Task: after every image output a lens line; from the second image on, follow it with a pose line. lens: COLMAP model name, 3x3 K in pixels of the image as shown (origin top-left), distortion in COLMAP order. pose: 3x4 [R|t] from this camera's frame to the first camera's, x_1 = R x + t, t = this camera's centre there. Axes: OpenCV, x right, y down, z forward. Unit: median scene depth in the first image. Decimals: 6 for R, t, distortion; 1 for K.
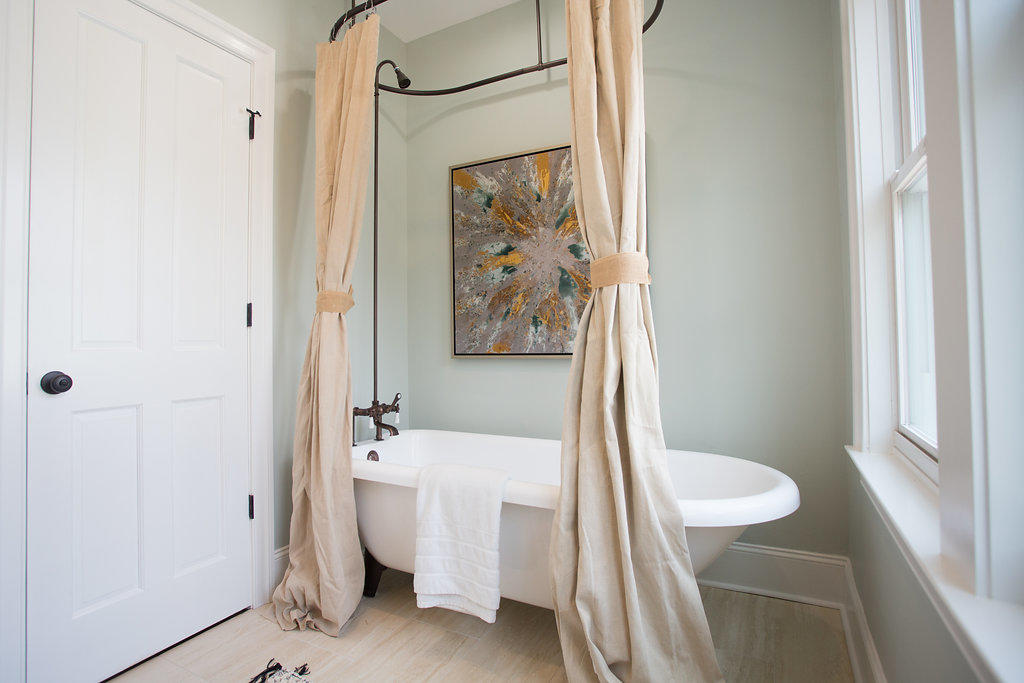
lens RADIAL K [[522.9, 0, 512.1], [0, 522.9, 335.9], [0, 0, 1]] dist [-0.004168, 0.000358]
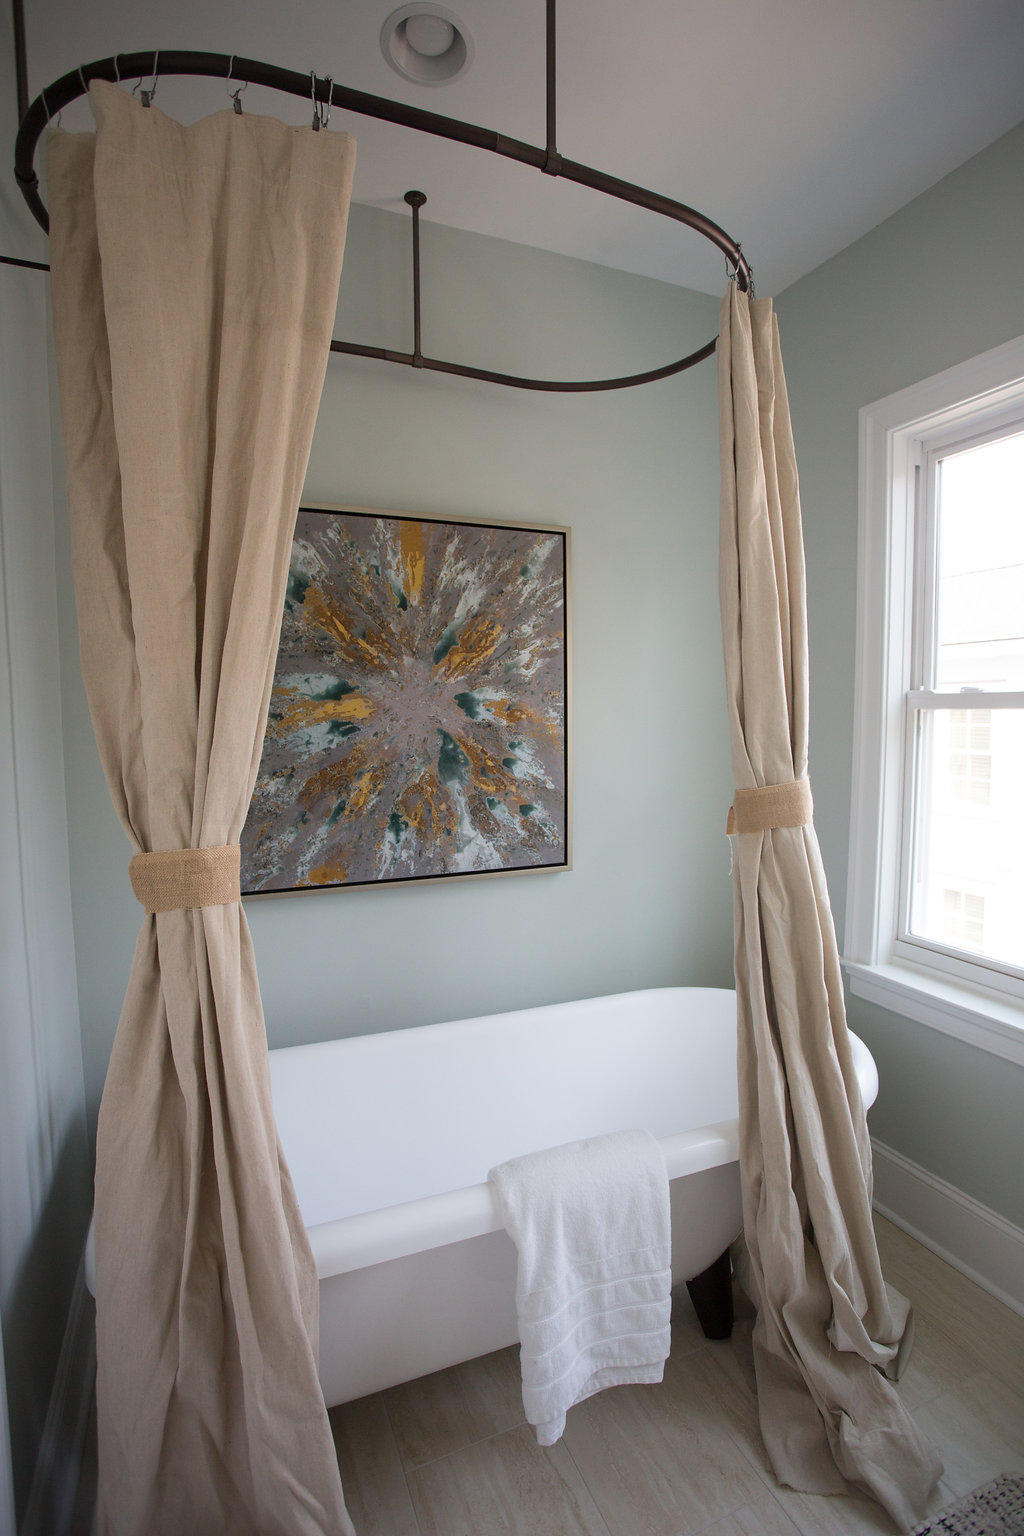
lens RADIAL K [[784.4, 0, 513.7], [0, 784.4, 774.5], [0, 0, 1]] dist [-0.004168, 0.000358]
pose [[0.646222, -0.059491, 0.760827, -0.514523], [-0.022321, 0.995057, 0.096765, -0.164603], [-0.762823, -0.079514, 0.641700, 0.360748]]
